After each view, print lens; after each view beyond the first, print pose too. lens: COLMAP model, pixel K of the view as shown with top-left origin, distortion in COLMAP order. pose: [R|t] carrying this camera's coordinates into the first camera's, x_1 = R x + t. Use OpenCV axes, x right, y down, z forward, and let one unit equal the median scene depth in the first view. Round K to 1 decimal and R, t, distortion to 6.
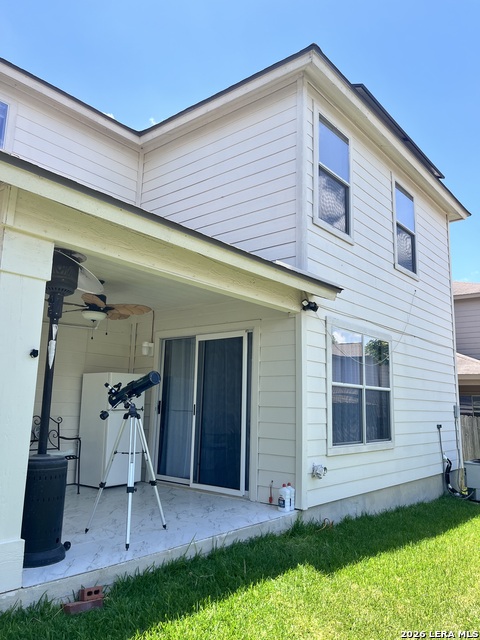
lens RADIAL K [[482.7, 0, 238.2], [0, 482.7, 322.8], [0, 0, 1]] dist [0.094150, -0.131403]
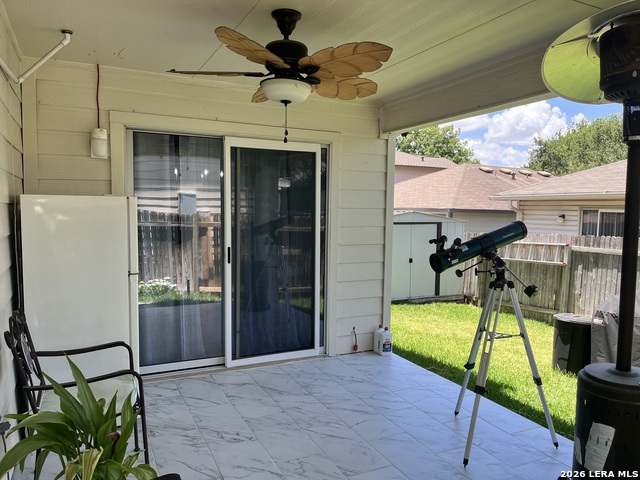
lens RADIAL K [[482.7, 0, 322.7], [0, 482.7, 242.6], [0, 0, 1]] dist [0.094150, -0.131403]
pose [[0.402804, -0.079581, 0.911820, -0.668151], [-0.158703, 0.975051, 0.155208, 0.046478], [-0.901422, -0.207227, 0.380125, 0.687015]]
